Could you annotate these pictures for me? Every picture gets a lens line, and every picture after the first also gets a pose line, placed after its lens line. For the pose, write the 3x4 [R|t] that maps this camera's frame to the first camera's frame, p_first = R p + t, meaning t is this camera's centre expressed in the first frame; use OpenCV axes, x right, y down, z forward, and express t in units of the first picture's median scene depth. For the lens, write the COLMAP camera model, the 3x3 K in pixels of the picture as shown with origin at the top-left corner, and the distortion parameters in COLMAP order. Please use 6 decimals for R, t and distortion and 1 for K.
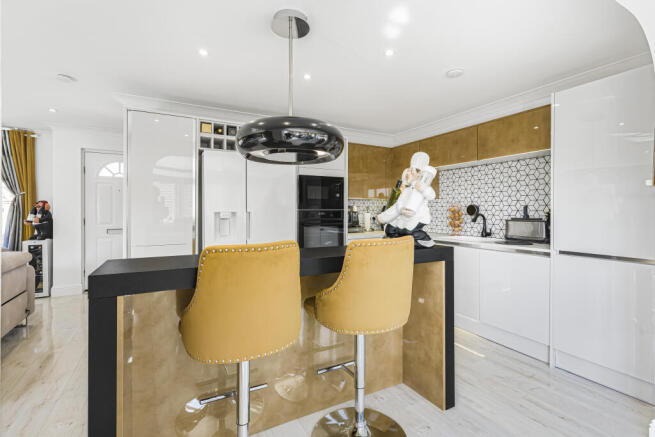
lens RADIAL K [[308.4, 0, 328.6], [0, 308.4, 208.1], [0, 0, 1]] dist [0.000068, 0.000045]
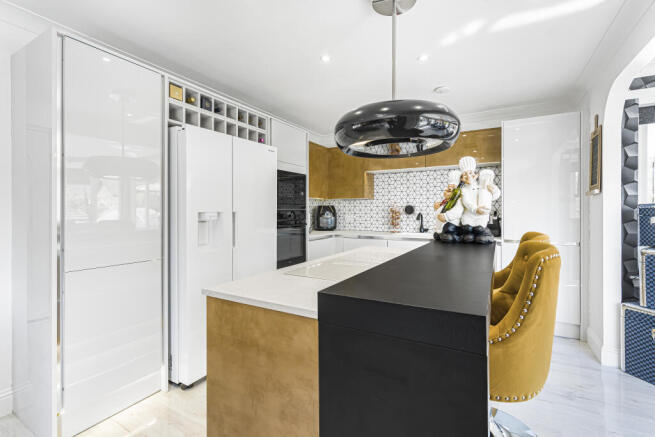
lens RADIAL K [[308.4, 0, 328.6], [0, 308.4, 208.1], [0, 0, 1]] dist [0.000068, 0.000045]
pose [[0.851232, 0.002085, 0.524785, -0.410141], [0.002945, 0.999957, -0.008750, 0.009353], [-0.524781, 0.008994, 0.851190, 0.194371]]
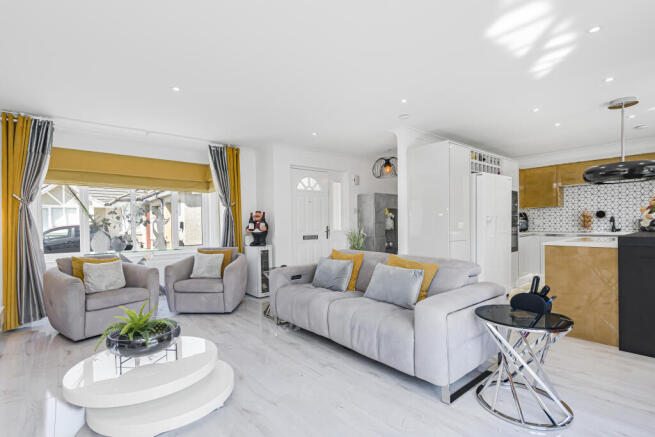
lens RADIAL K [[317.3, 0, 327.9], [0, 317.3, 215.4], [0, 0, 1]] dist [-0.000889, -0.000320]
pose [[0.980819, -0.009584, 0.194686, -1.149060], [0.014220, 0.999647, -0.022431, 0.028027], [-0.194402, 0.024769, 0.980609, -0.229336]]
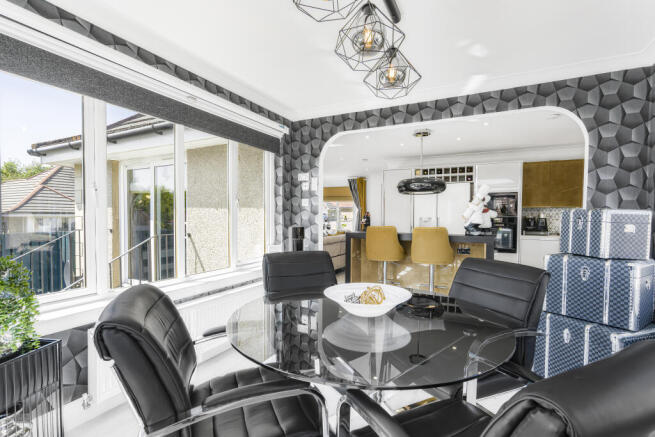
lens RADIAL K [[317.3, 0, 327.9], [0, 317.3, 215.4], [0, 0, 1]] dist [-0.000889, -0.000320]
pose [[0.574605, 0.000361, -0.818431, 0.749465], [-0.004193, 0.999988, -0.002503, 0.005912], [0.818420, 0.004870, 0.574599, -0.478200]]
